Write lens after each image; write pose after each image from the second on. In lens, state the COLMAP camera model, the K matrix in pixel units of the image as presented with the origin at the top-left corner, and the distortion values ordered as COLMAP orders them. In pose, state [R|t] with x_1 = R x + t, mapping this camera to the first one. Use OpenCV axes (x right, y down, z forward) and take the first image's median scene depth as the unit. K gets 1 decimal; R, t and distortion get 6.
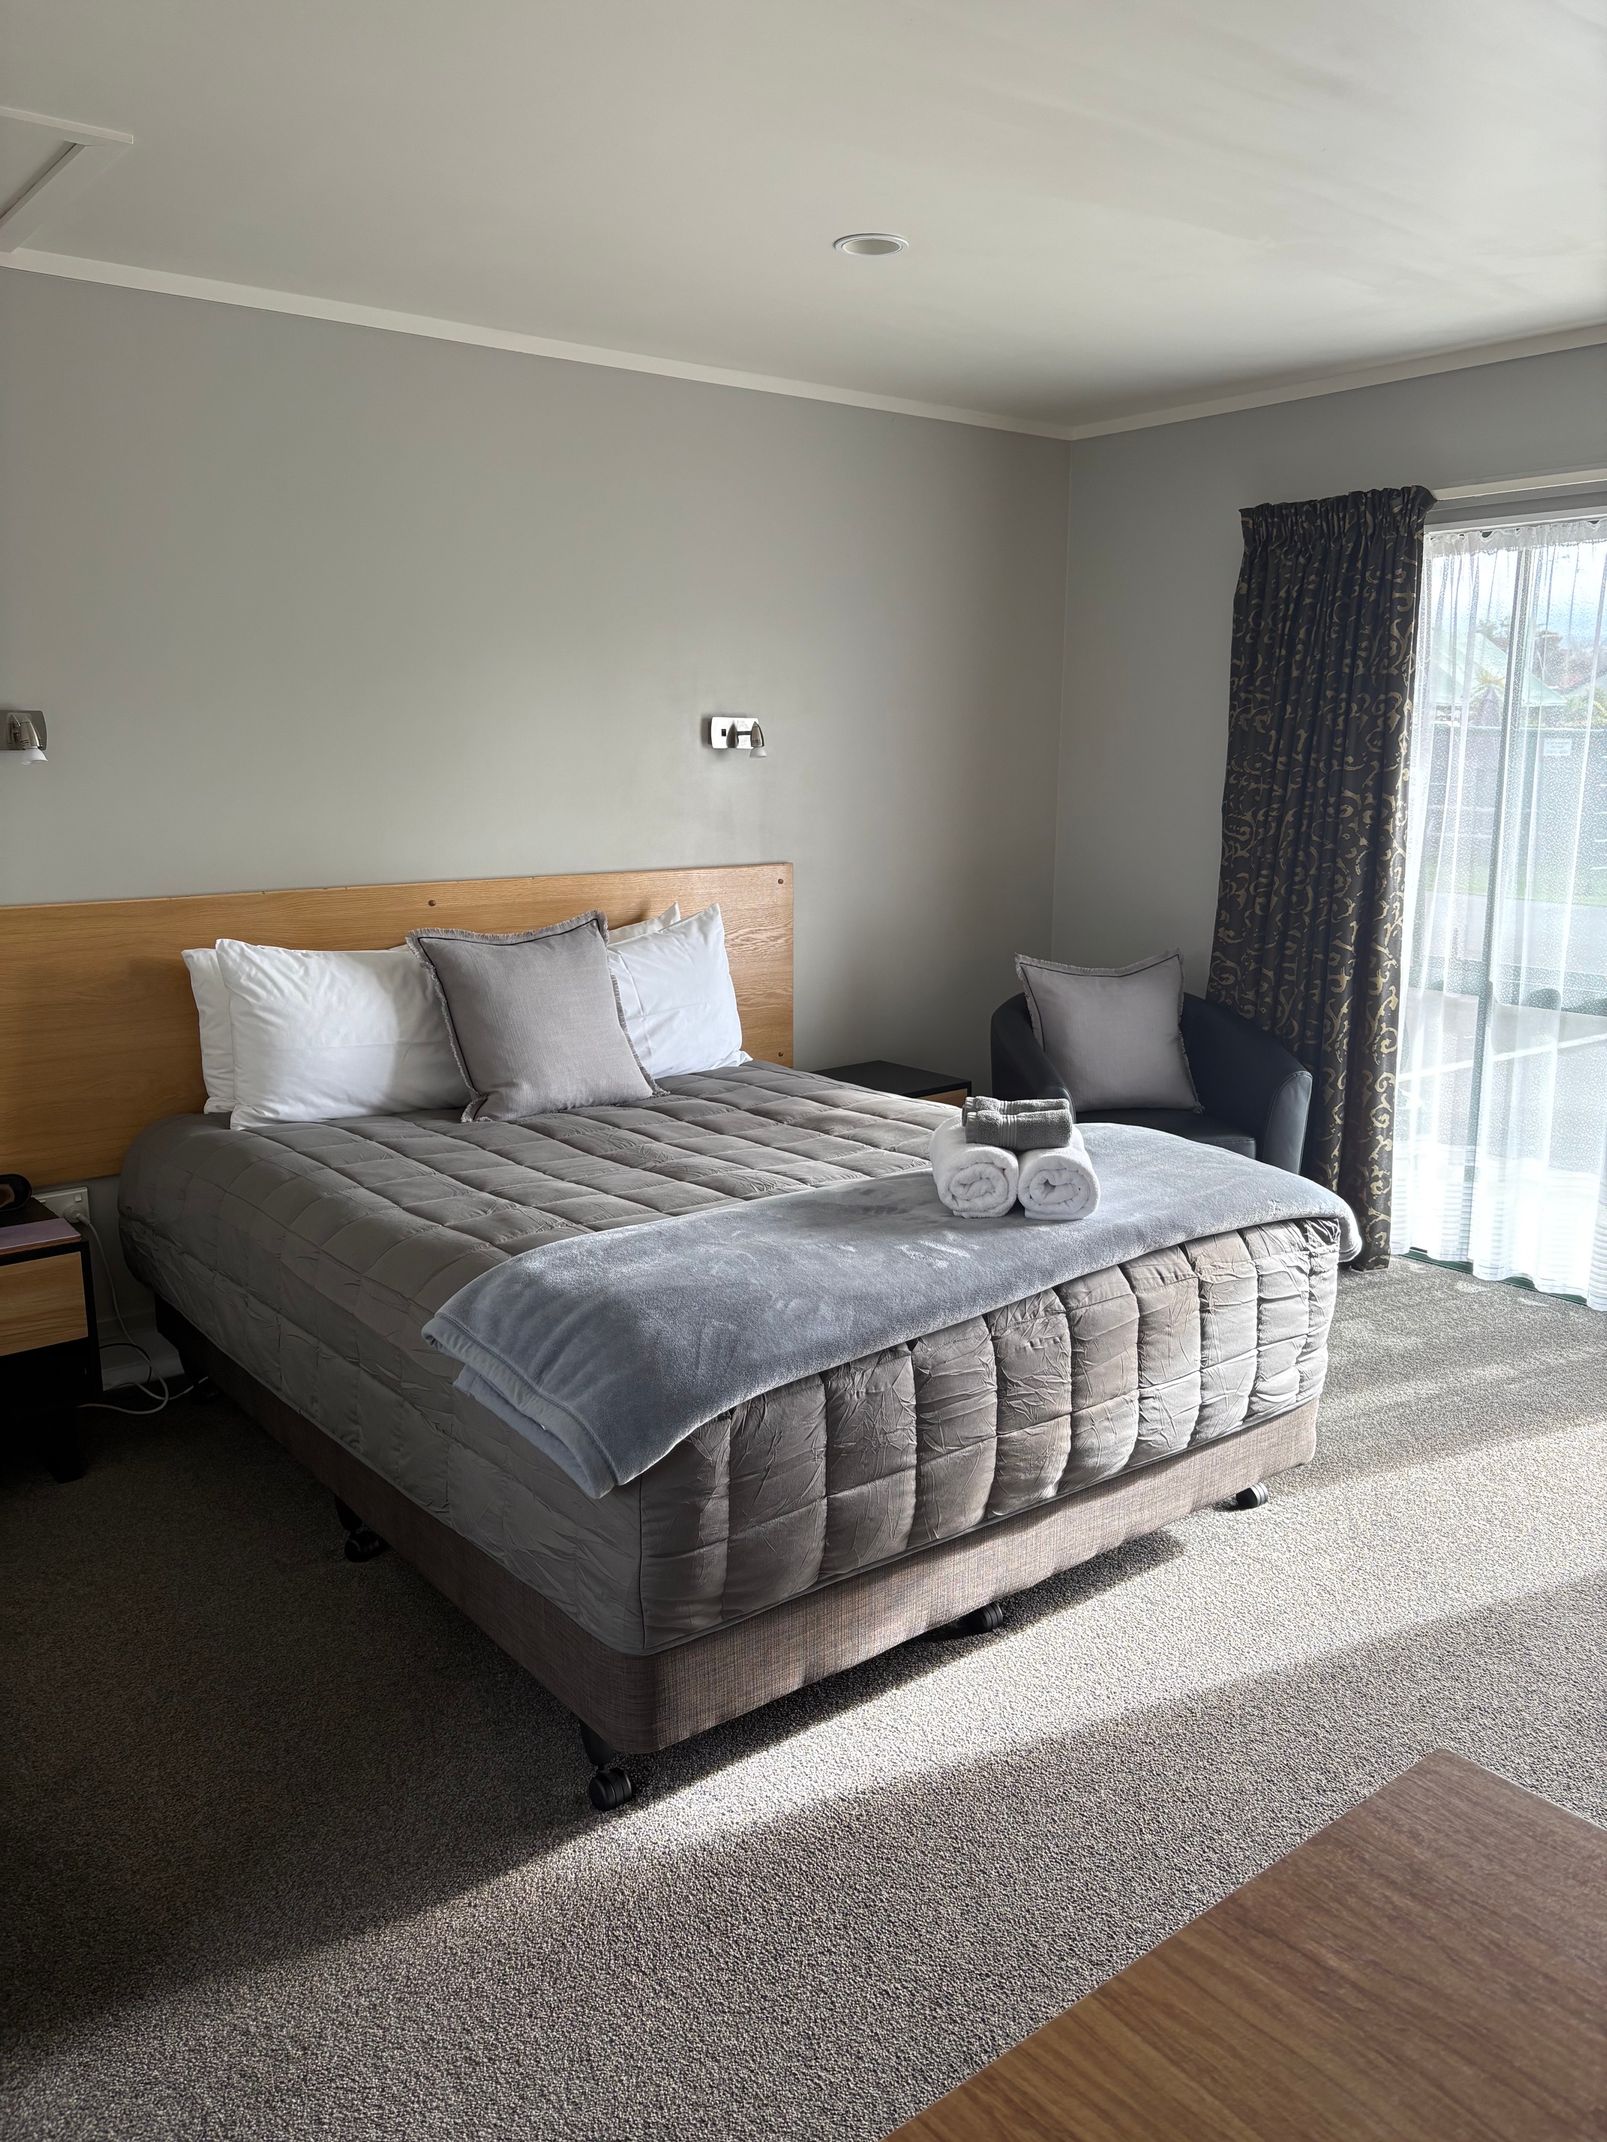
lens RADIAL K [[1665.1, 0, 899.6], [0, 1665.1, 1069.8], [0, 0, 1]] dist [0.004329, -0.003915]
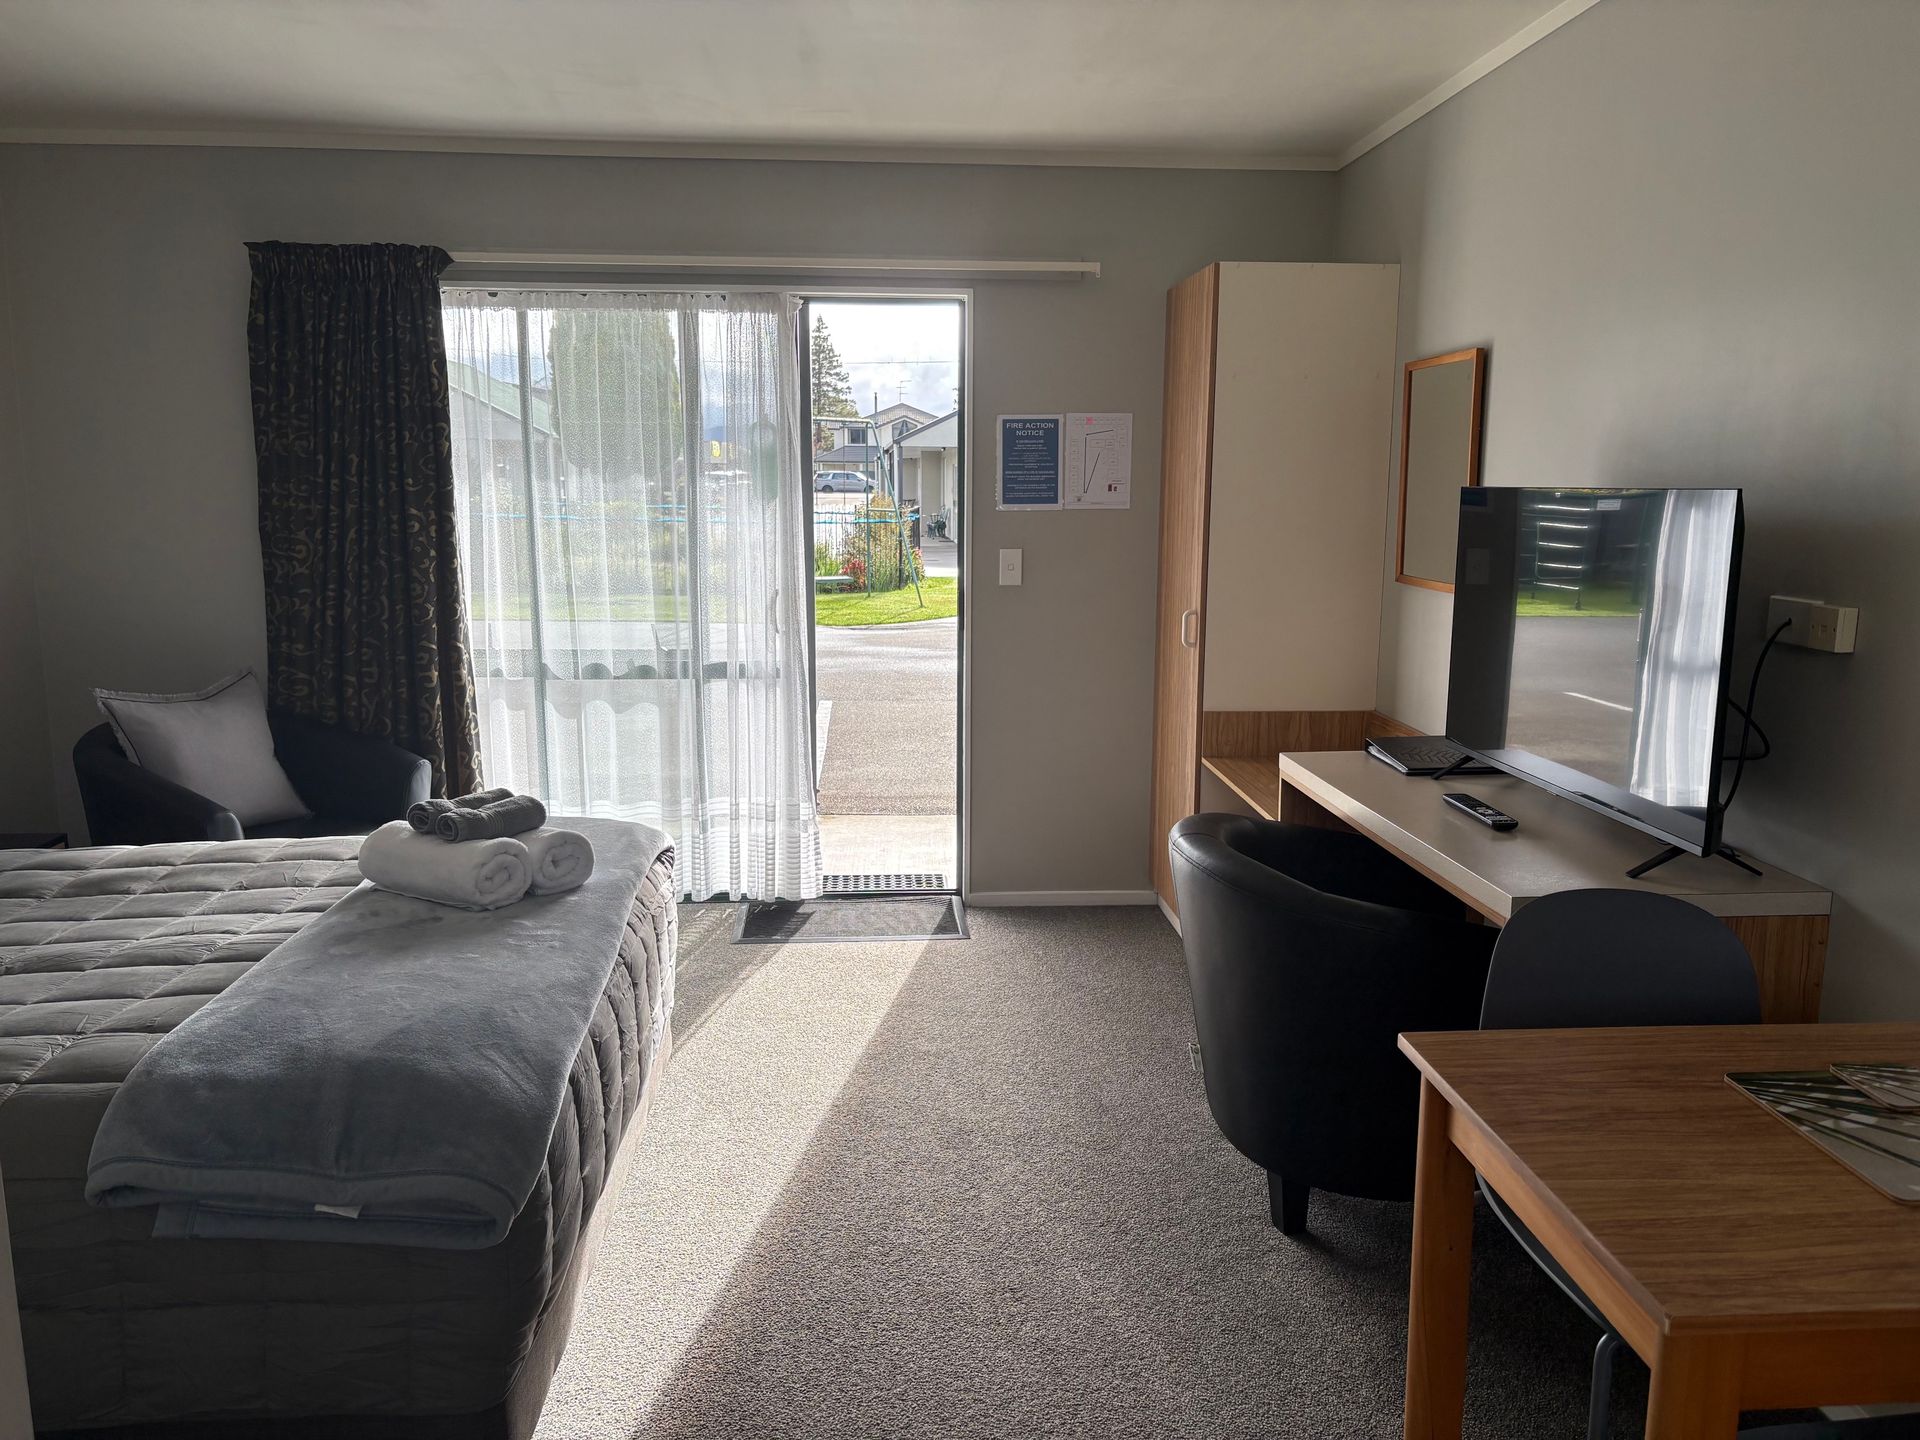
lens RADIAL K [[1444.4, 0, 962.6], [0, 1444.4, 722.3], [0, 0, 1]] dist [0.069692, -0.087722]
pose [[0.567267, -0.137454, 0.811982, -0.345375], [0.159302, 0.985665, 0.055563, -0.020826], [-0.807980, 0.097831, 0.581031, 0.141438]]
